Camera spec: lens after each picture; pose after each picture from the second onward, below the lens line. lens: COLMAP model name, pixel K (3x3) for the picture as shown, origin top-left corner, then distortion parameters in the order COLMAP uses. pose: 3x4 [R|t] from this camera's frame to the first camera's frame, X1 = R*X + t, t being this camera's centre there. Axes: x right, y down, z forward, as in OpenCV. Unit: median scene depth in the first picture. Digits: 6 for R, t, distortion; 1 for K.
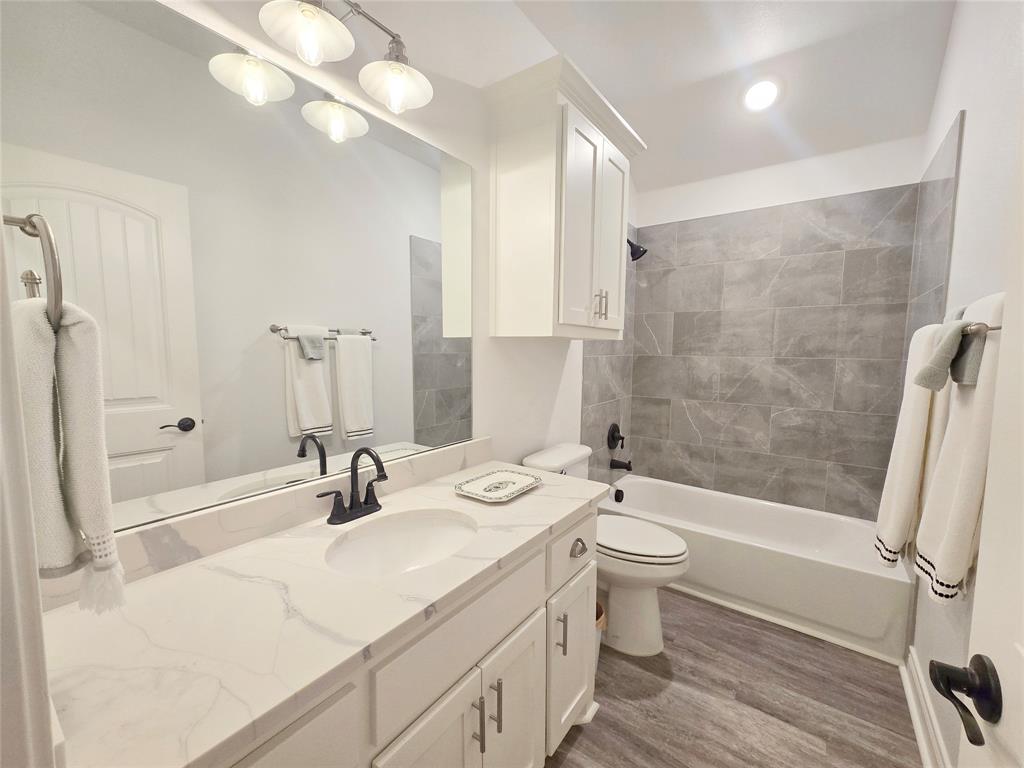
lens RADIAL K [[418.2, 0, 511.1], [0, 418.2, 382.6], [0, 0, 1]] dist [0.001043, 0.001468]
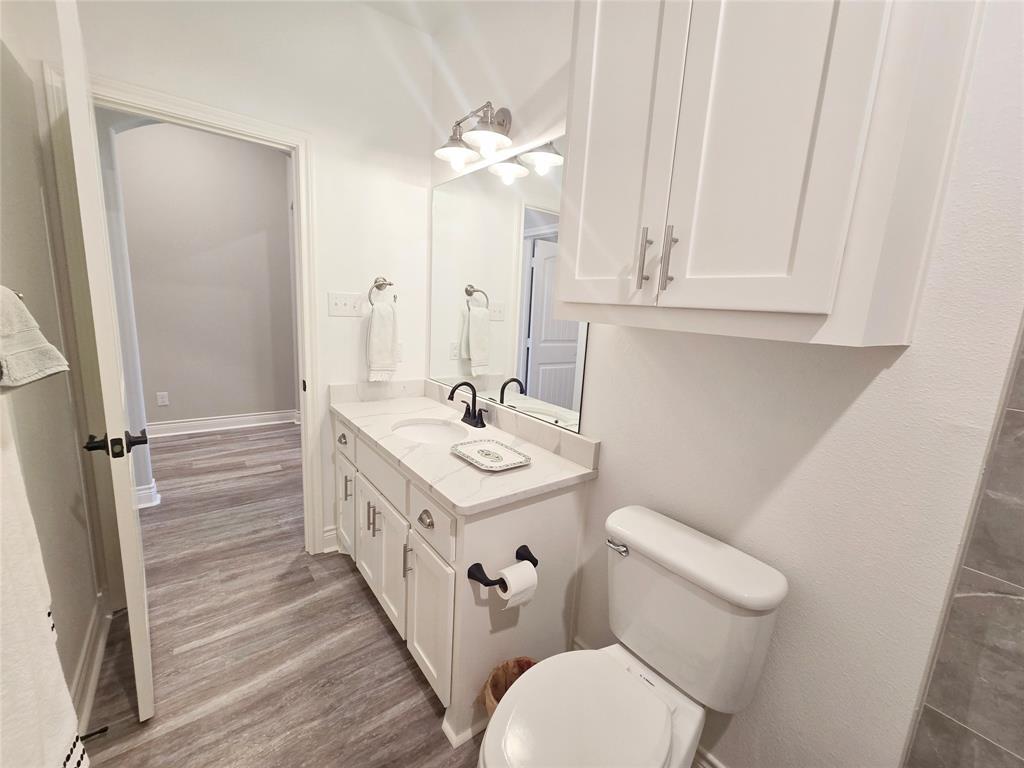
lens RADIAL K [[418.2, 0, 510.4], [0, 418.2, 384.5], [0, 0, 1]] dist [0.001043, 0.001468]
pose [[-0.274790, 0.155039, -0.948922, 0.955380], [-0.139396, 0.970064, 0.198860, -0.153736], [0.951346, 0.186920, -0.244952, 1.279758]]
